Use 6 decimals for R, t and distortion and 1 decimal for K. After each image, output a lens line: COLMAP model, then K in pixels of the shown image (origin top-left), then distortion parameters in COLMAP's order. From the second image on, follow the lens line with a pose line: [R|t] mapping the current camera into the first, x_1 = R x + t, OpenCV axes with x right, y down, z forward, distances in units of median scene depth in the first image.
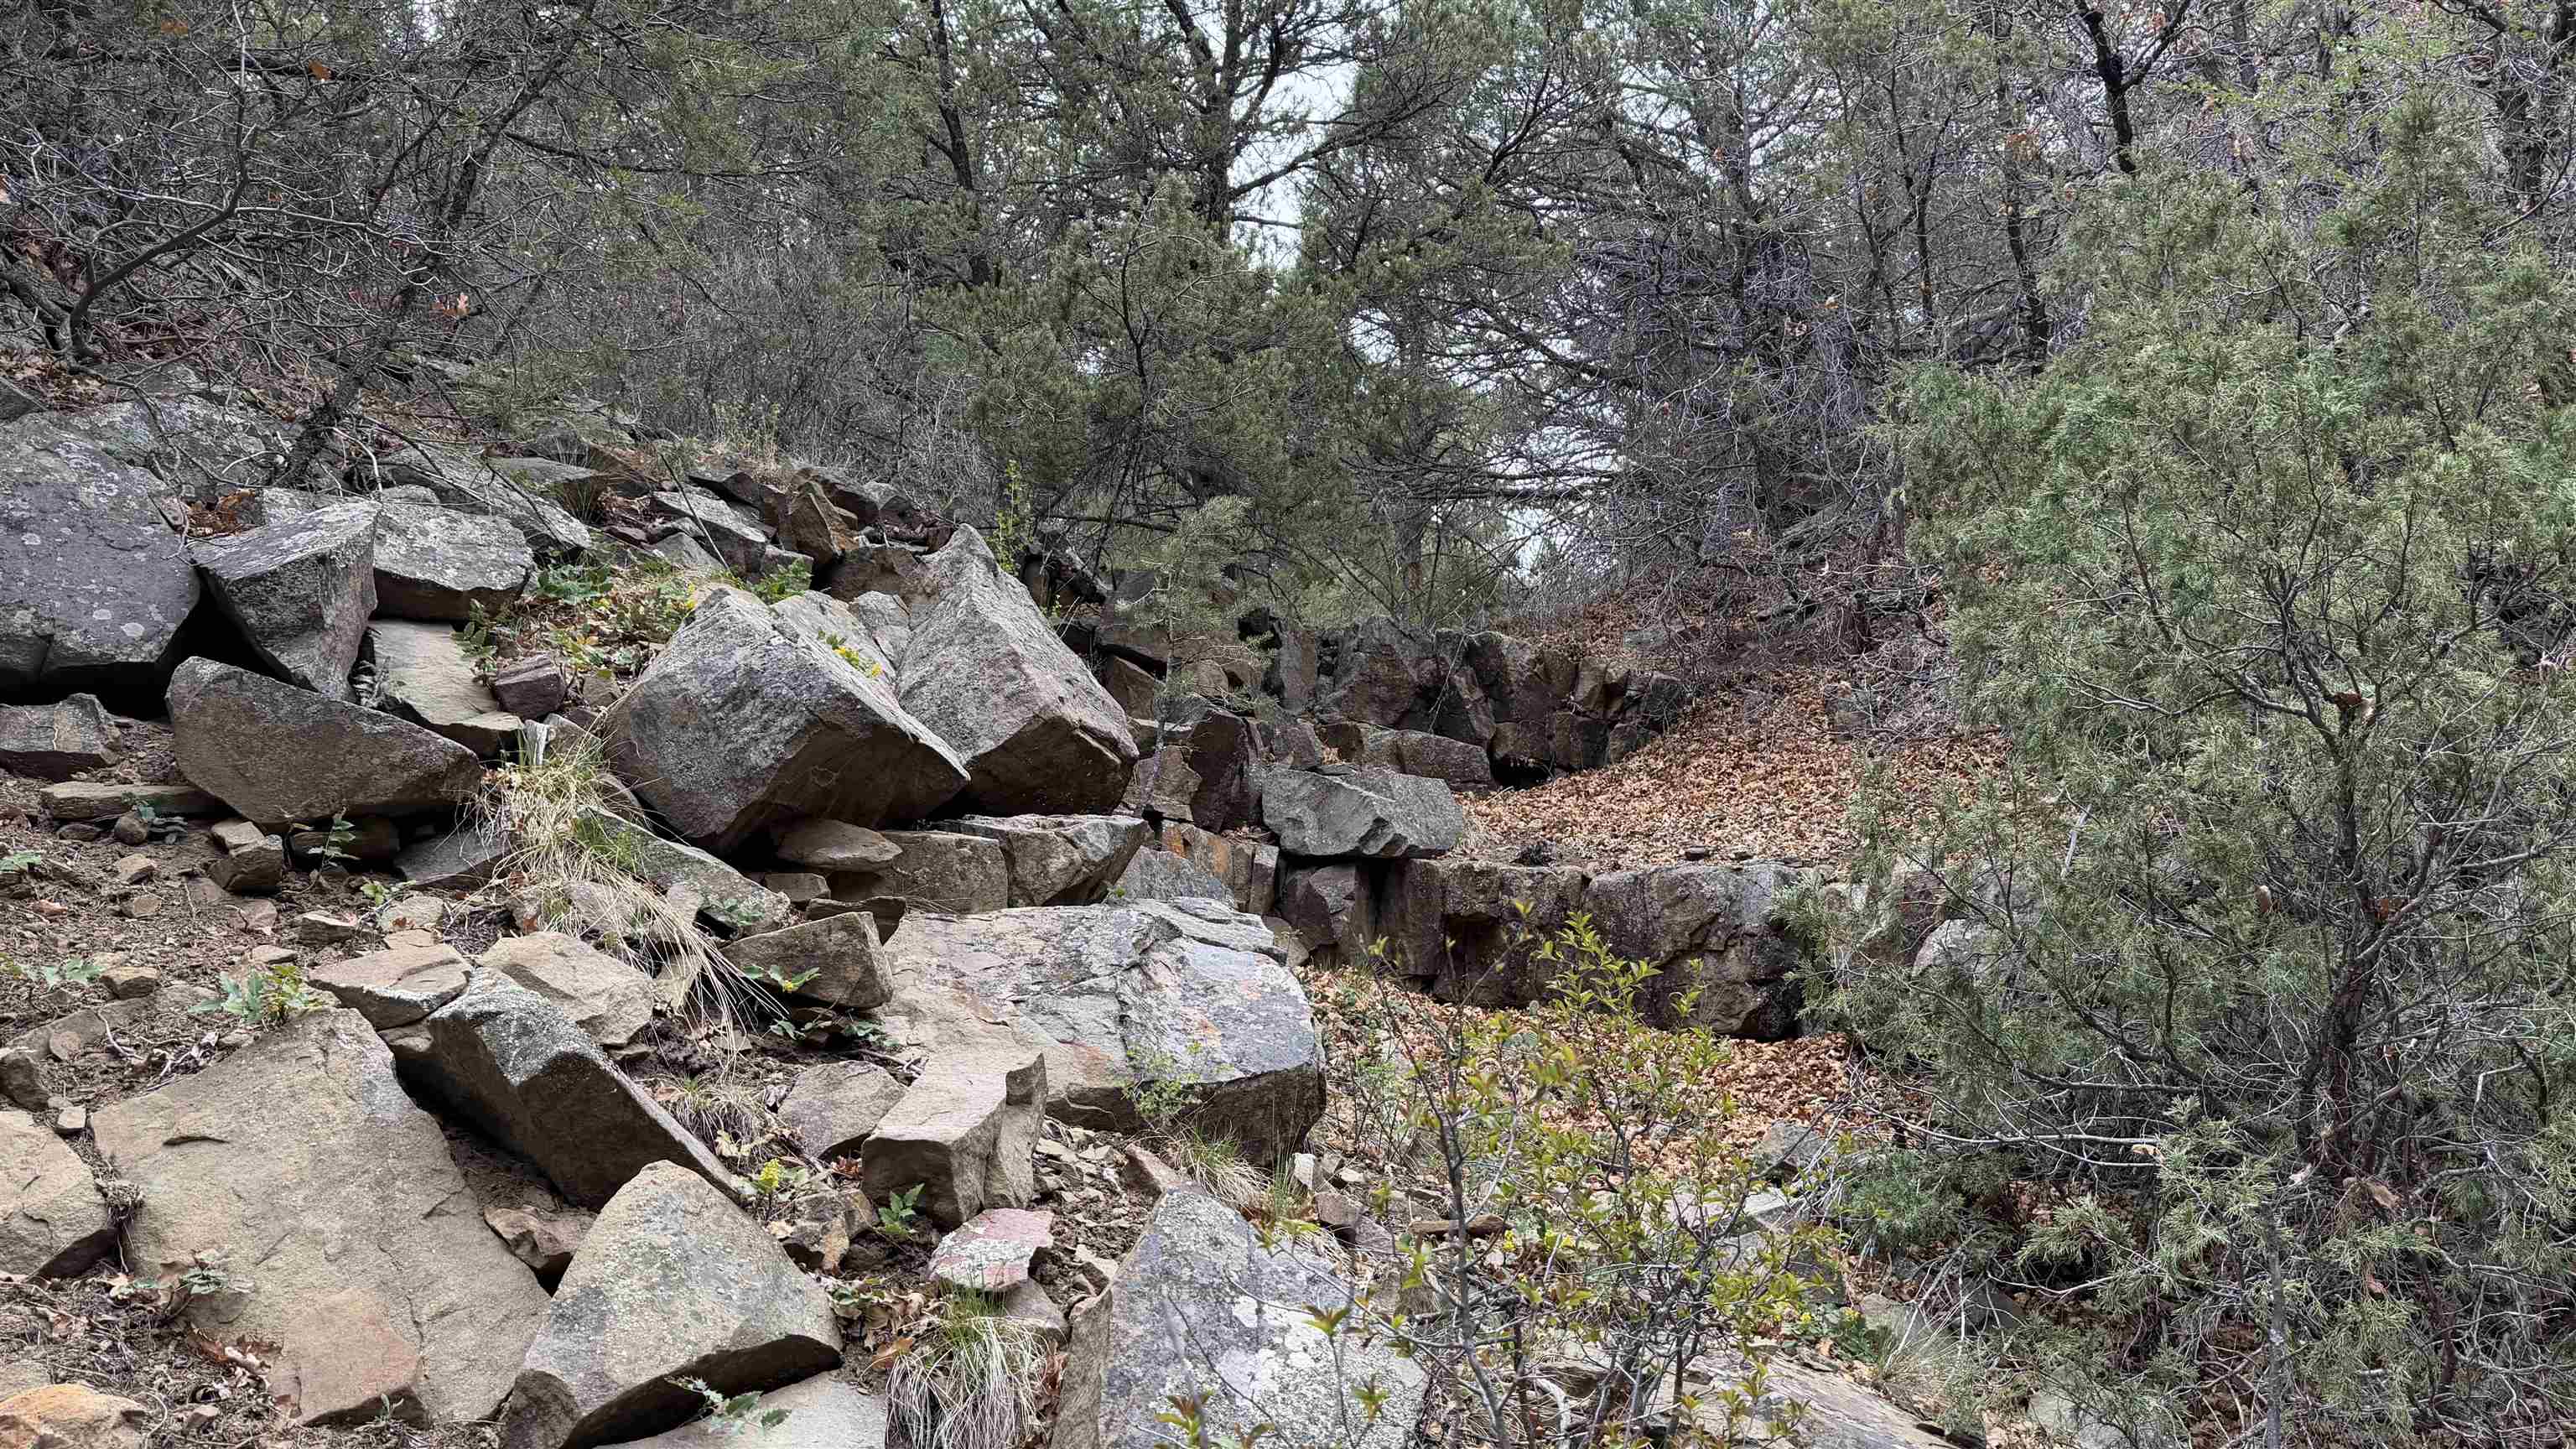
lens RADIAL K [[1822.3, 0, 1288.0], [0, 1822.3, 724.5], [0, 0, 1]] dist [0.091071, -0.135909]
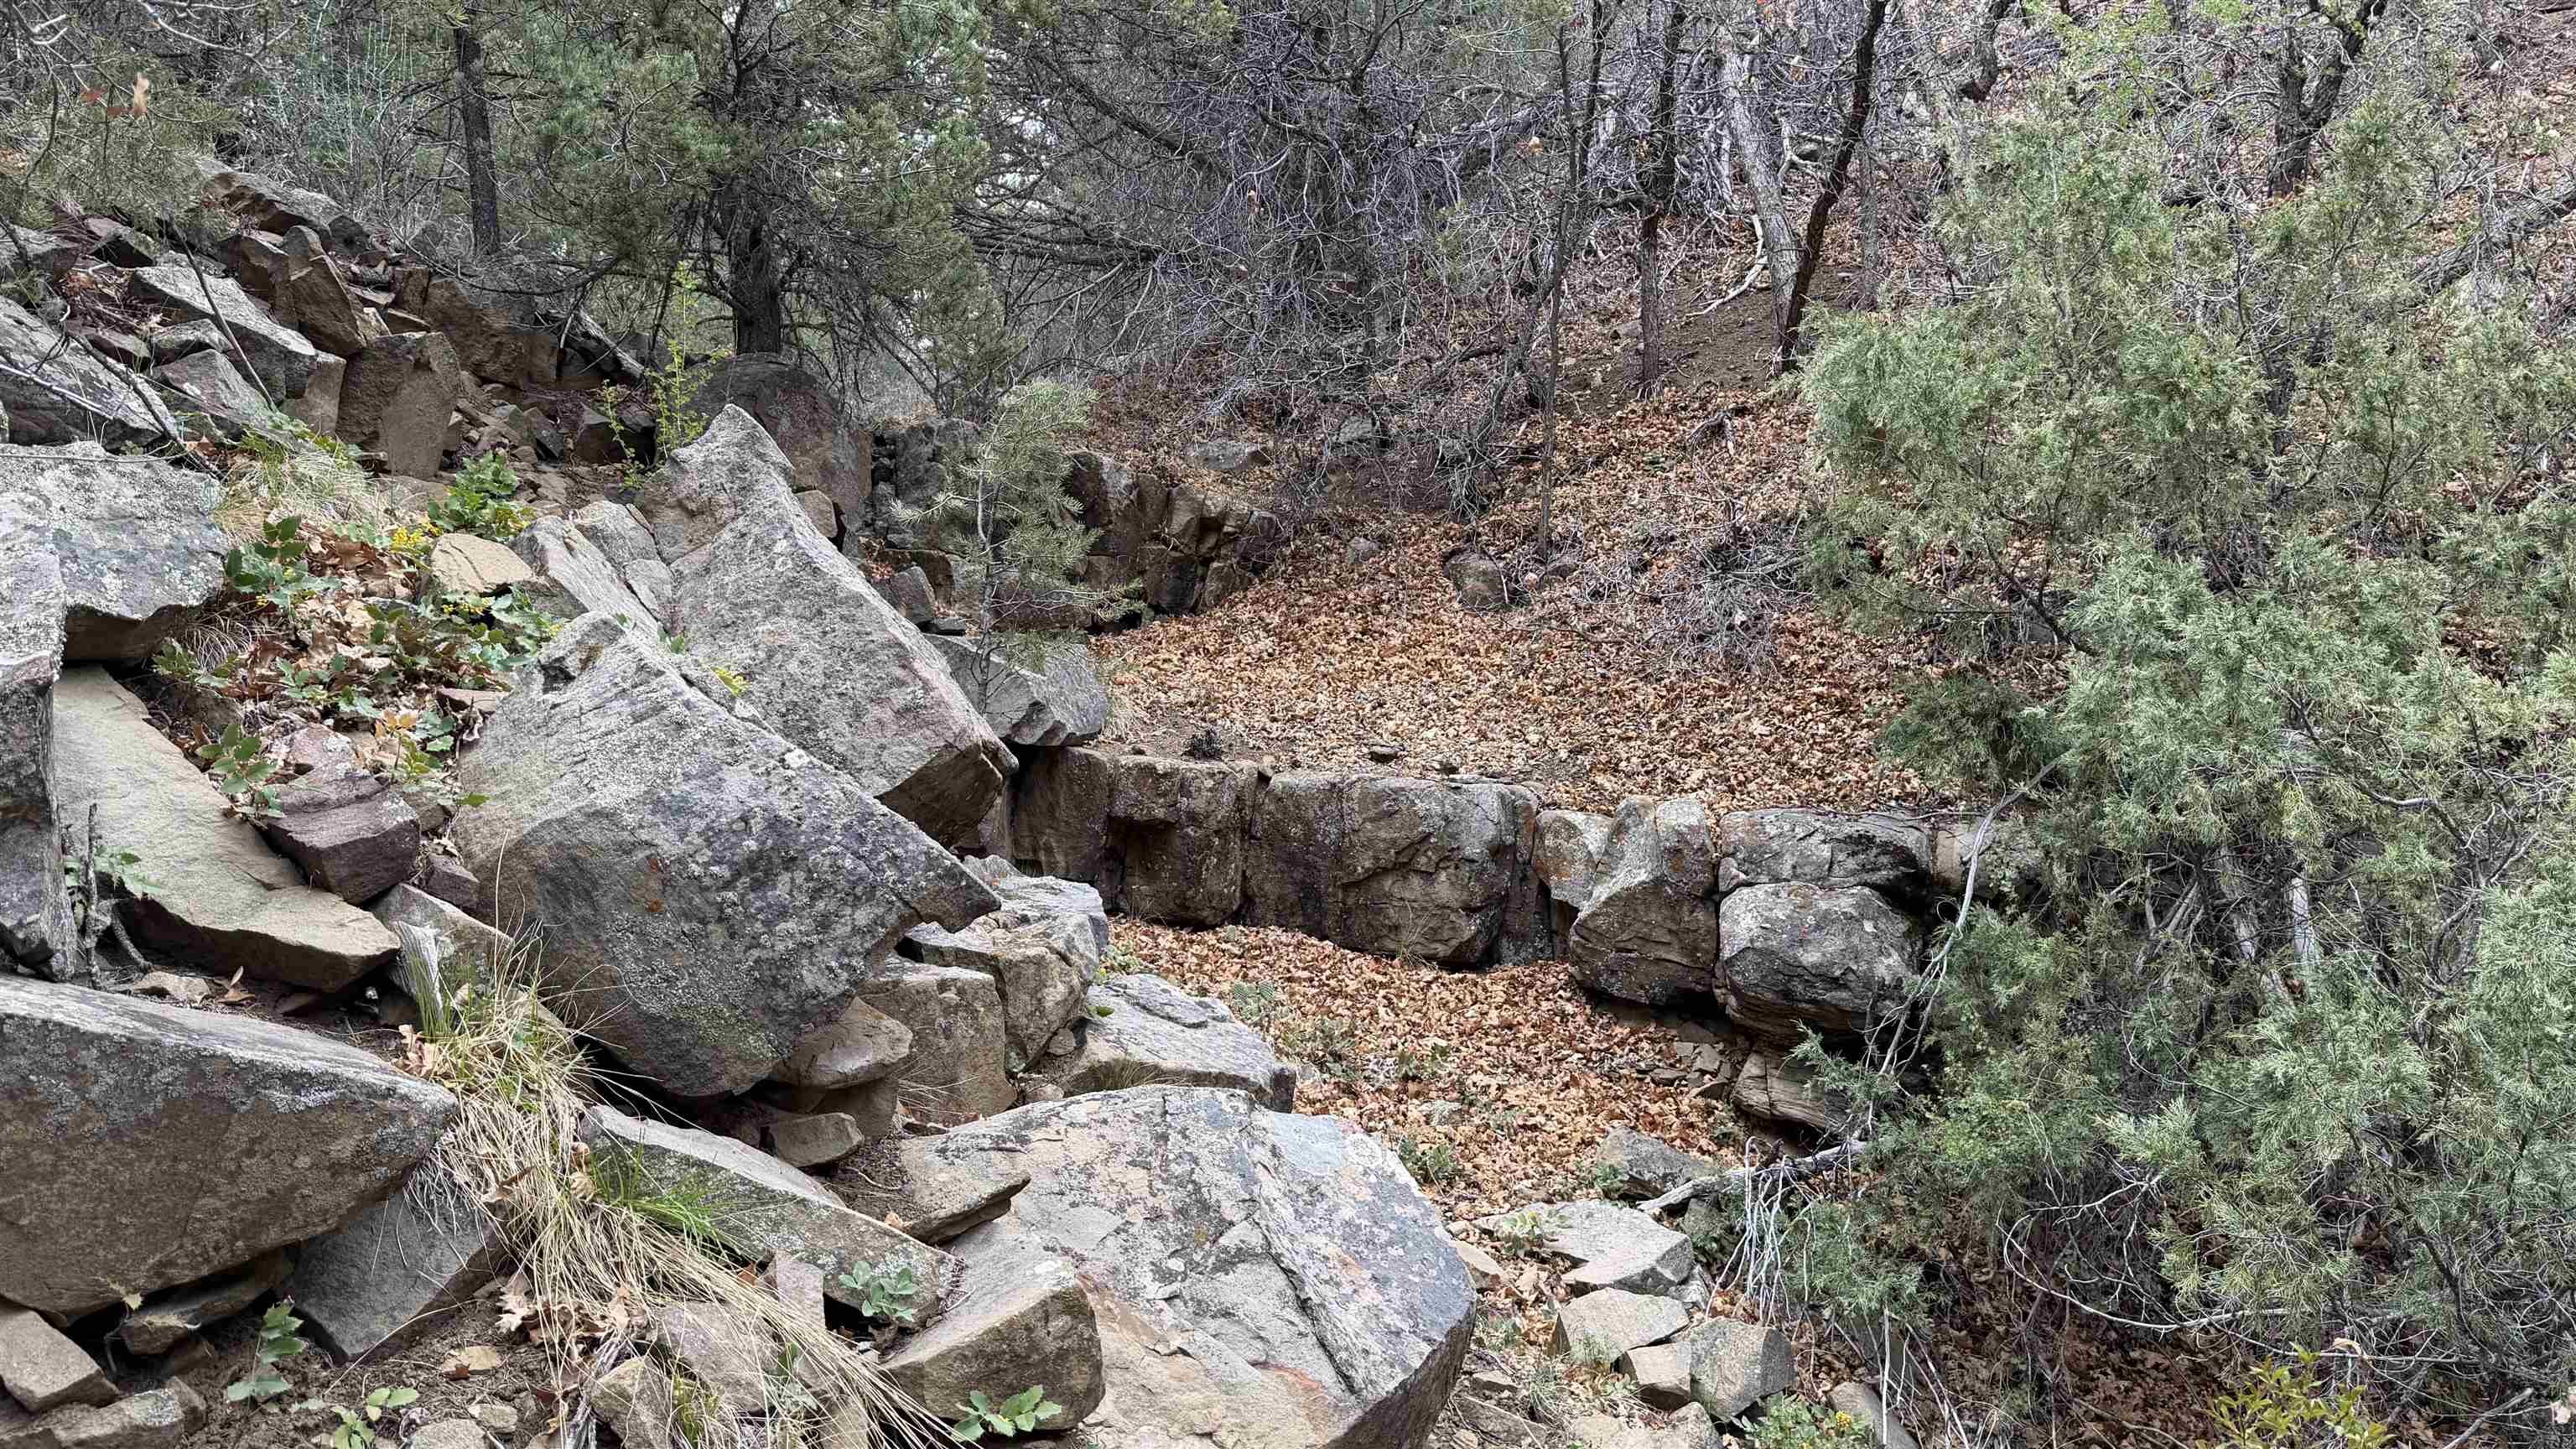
lens RADIAL K [[1822.3, 0, 1288.0], [0, 1822.3, 724.5], [0, 0, 1]] dist [0.091071, -0.135909]
pose [[0.922692, 0.015170, 0.385239, -0.191780], [-0.079370, 0.985296, 0.151301, -0.086592], [-0.377279, -0.170180, 0.910329, 0.196025]]
